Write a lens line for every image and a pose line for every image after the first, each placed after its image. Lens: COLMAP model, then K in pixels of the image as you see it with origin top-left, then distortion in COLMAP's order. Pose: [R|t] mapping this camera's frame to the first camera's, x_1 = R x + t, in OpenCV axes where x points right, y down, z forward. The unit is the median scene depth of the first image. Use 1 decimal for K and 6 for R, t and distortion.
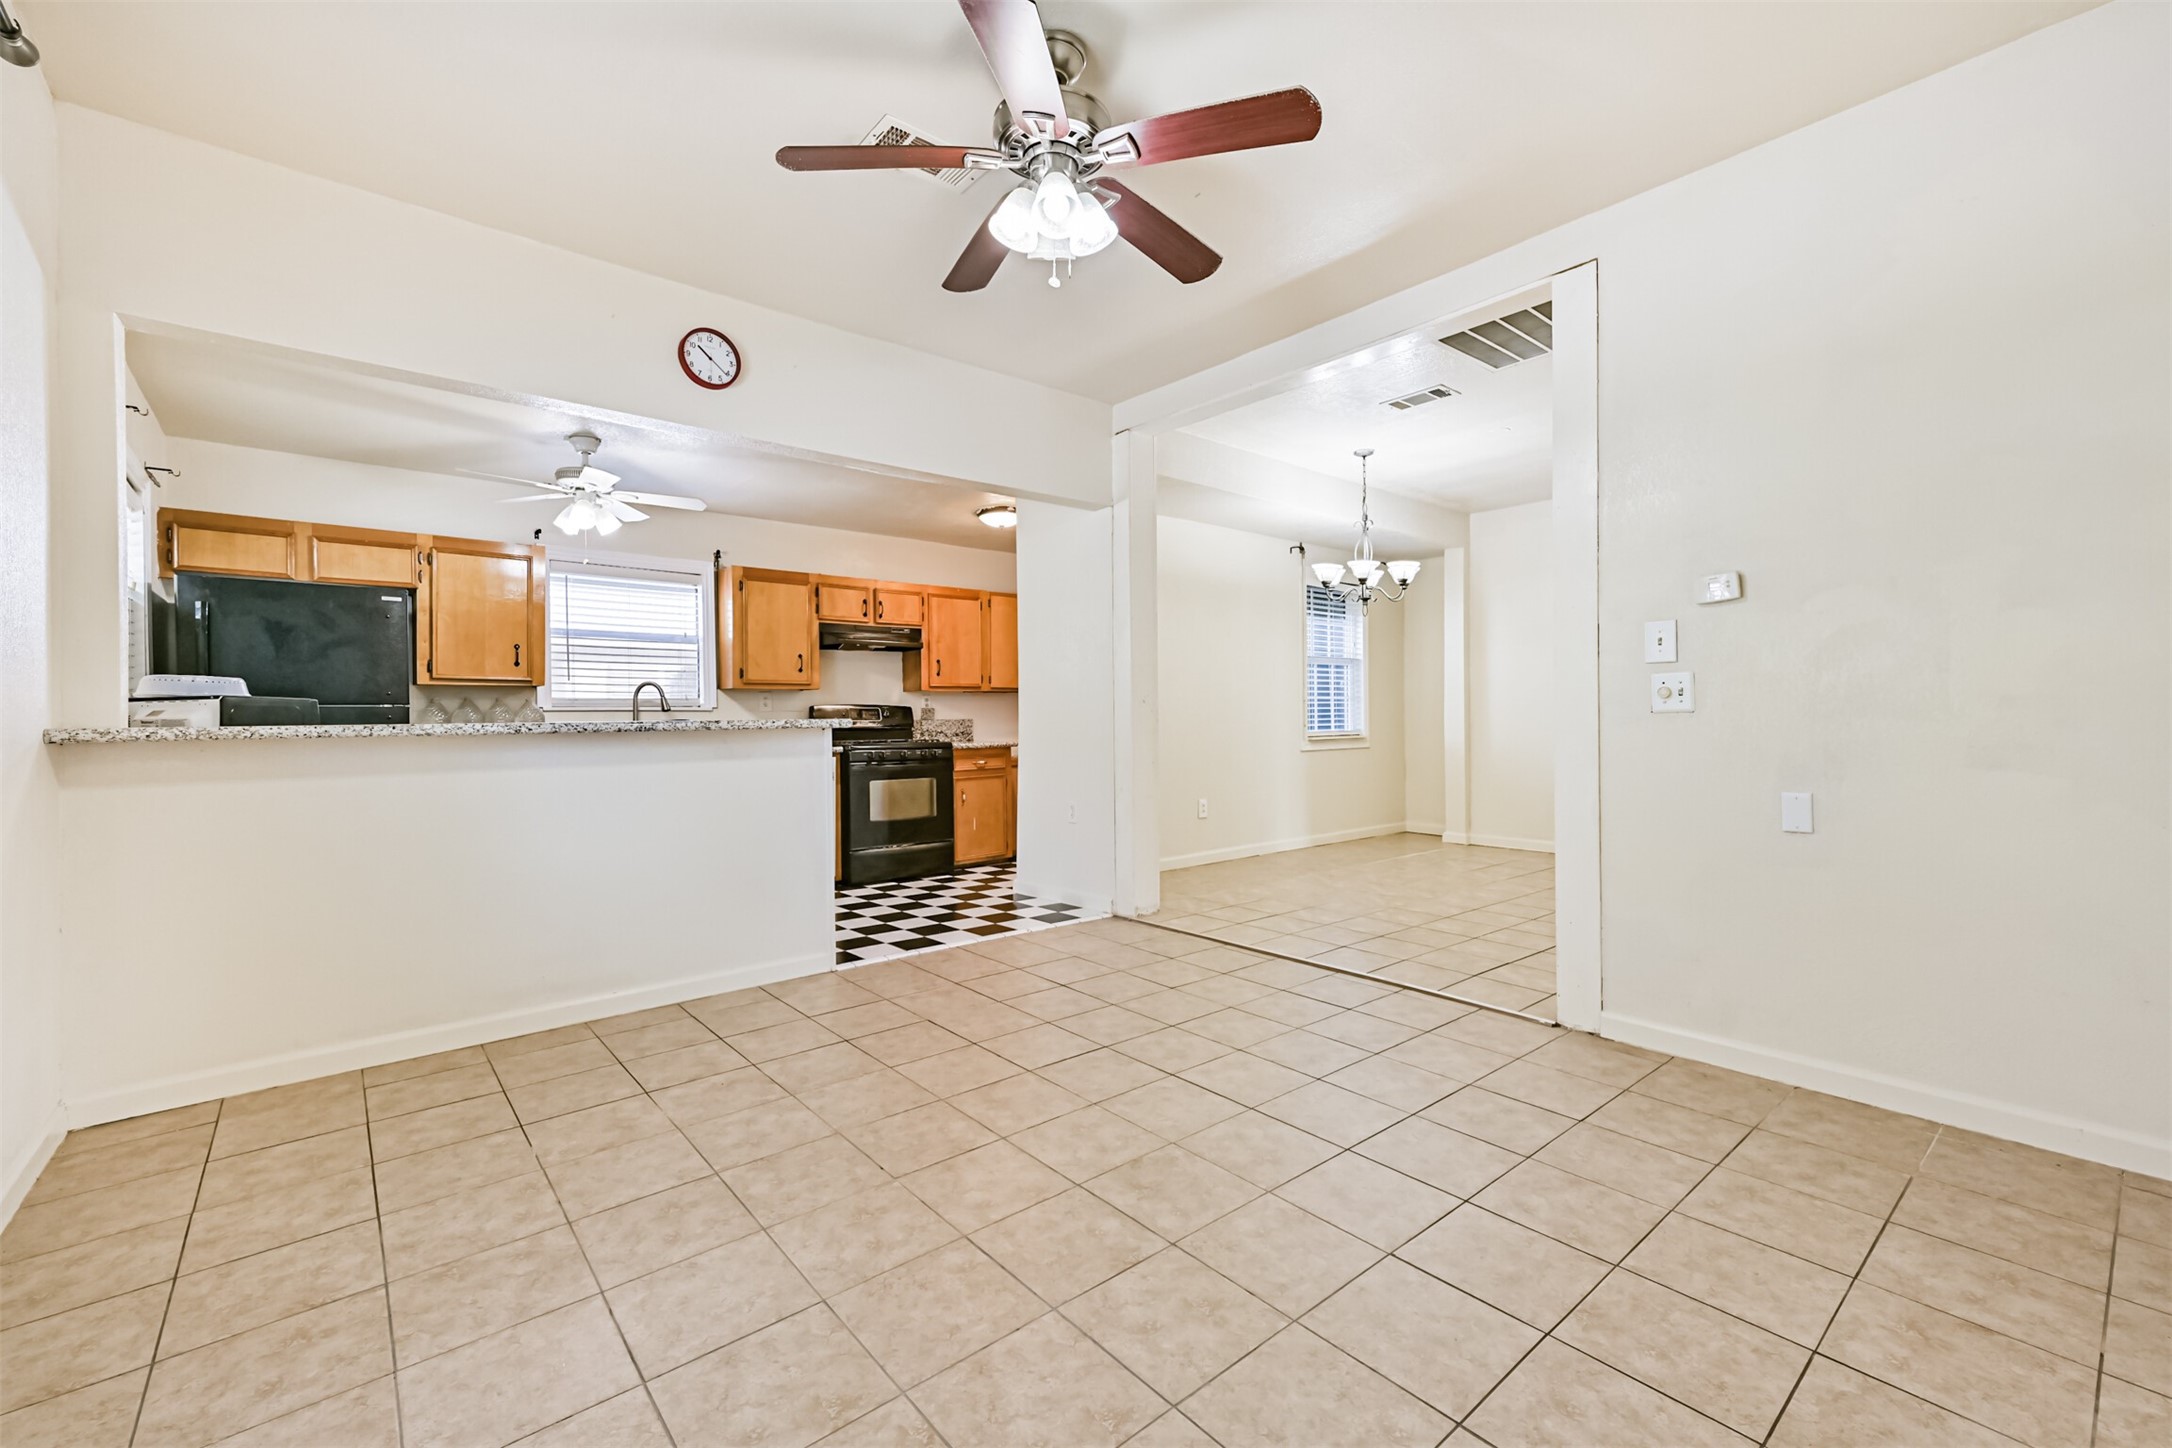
lens RADIAL K [[900.7, 0, 1084.6], [0, 900.7, 717.3], [0, 0, 1]] dist [0.001778, -0.000377]
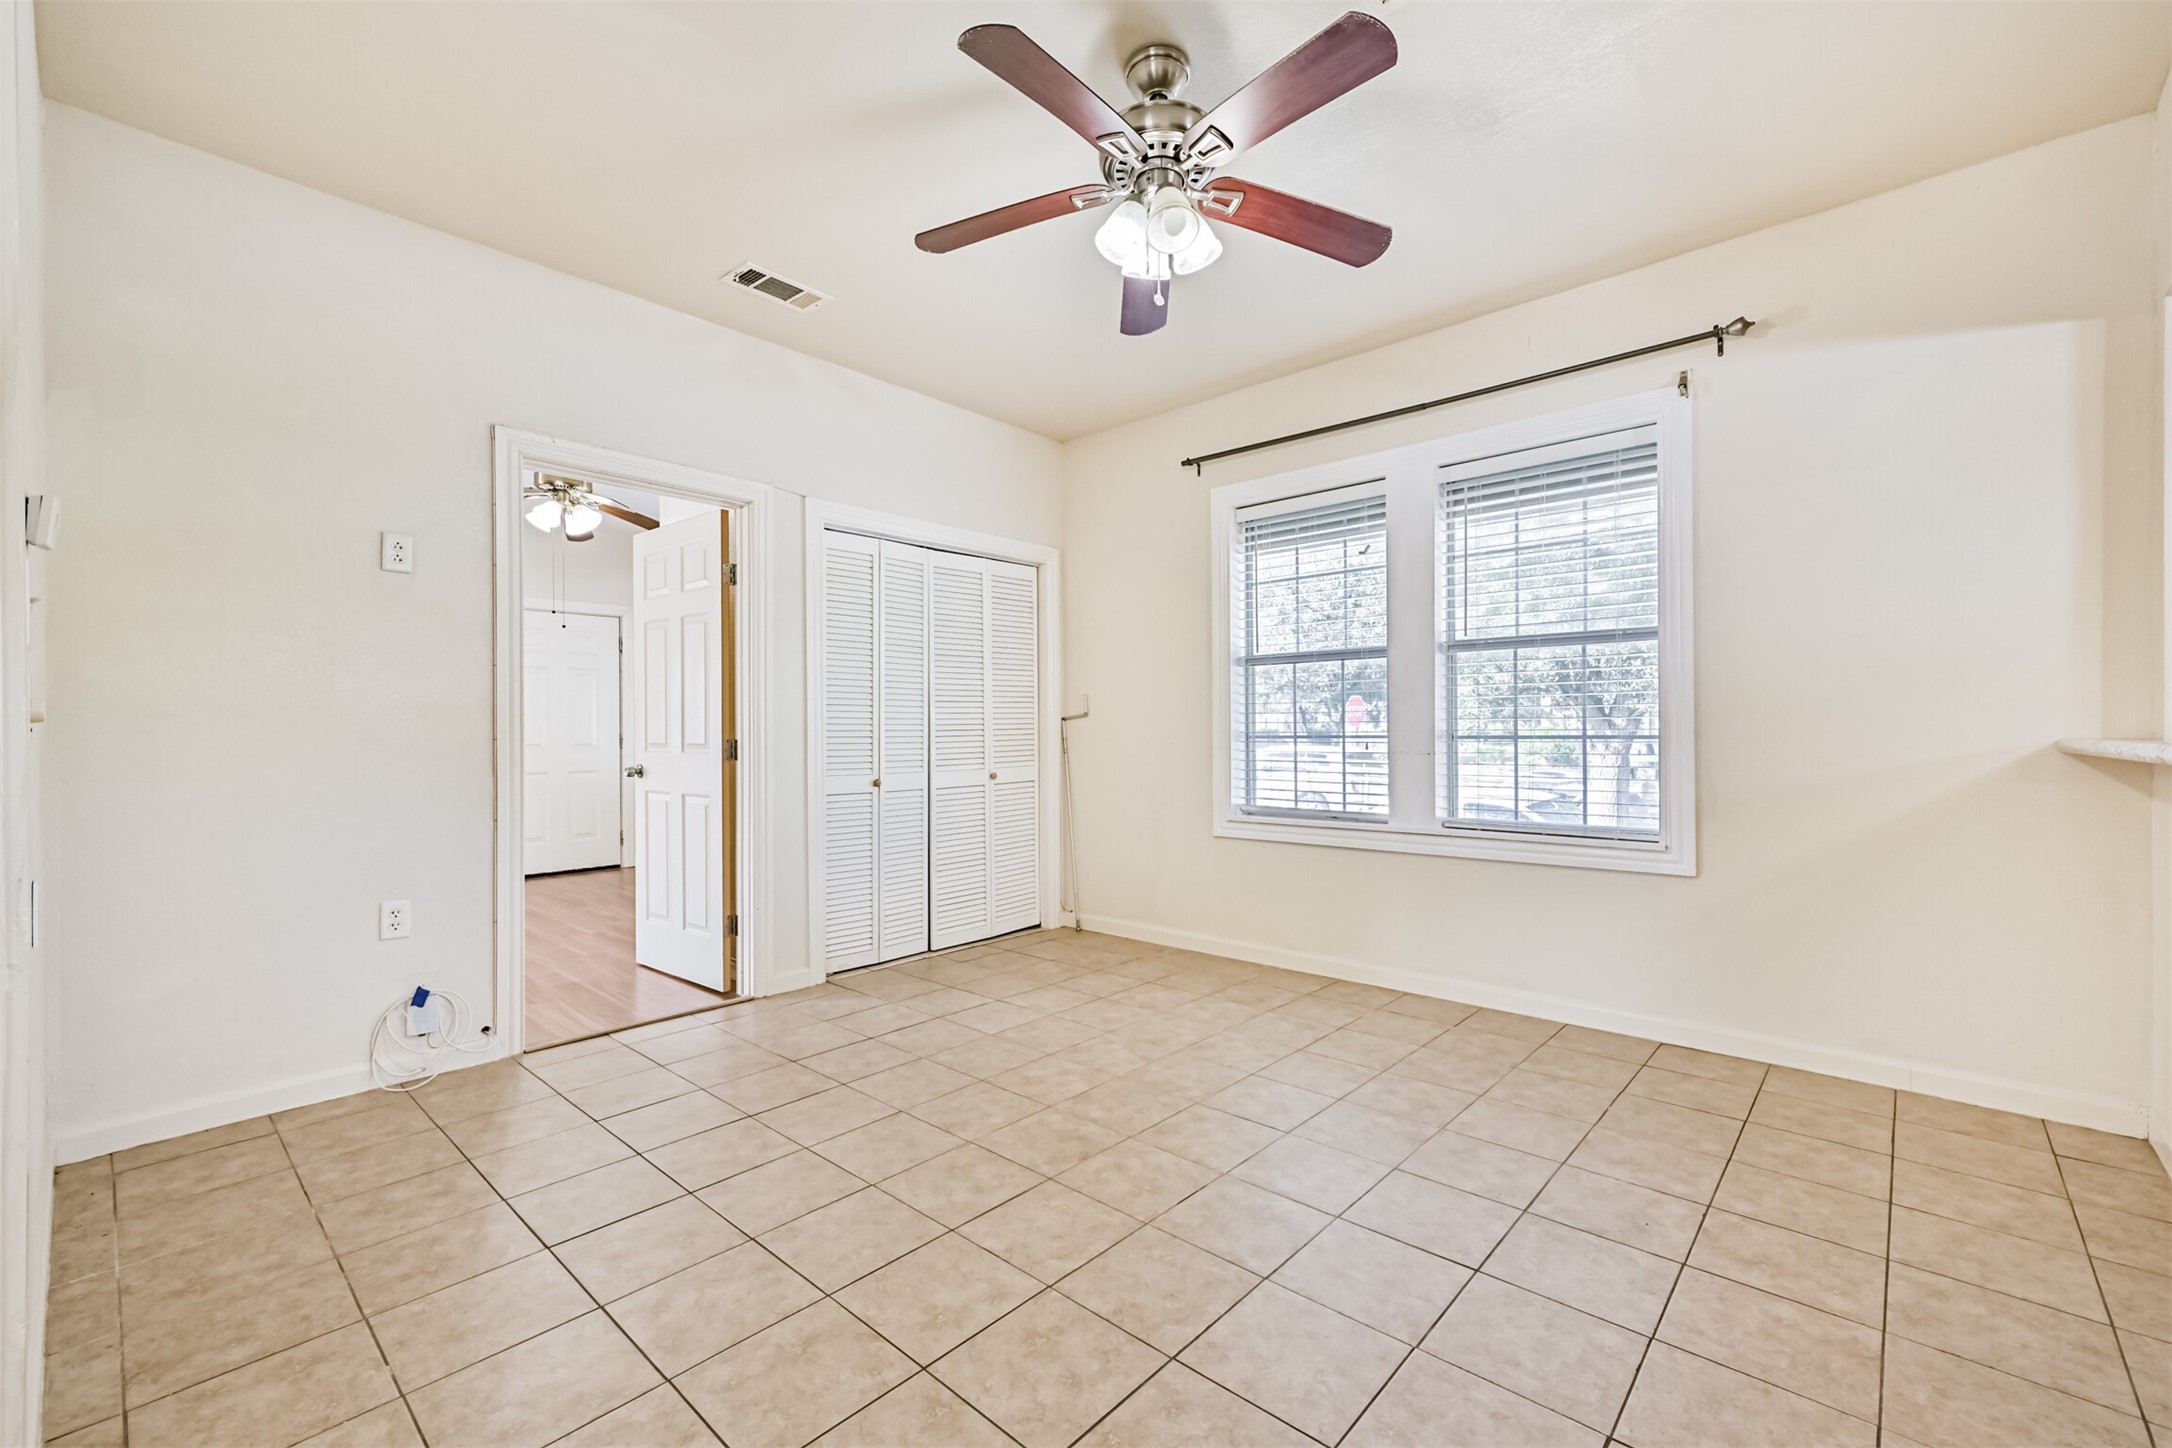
lens RADIAL K [[900.7, 0, 1078.5], [0, 900.7, 729.1], [0, 0, 1]] dist [0.001778, -0.000377]
pose [[-0.992321, 0.013011, -0.123004, 0.194148], [0.013286, 0.999911, -0.001412, -0.012053], [0.122975, -0.003035, -0.992405, 2.117812]]
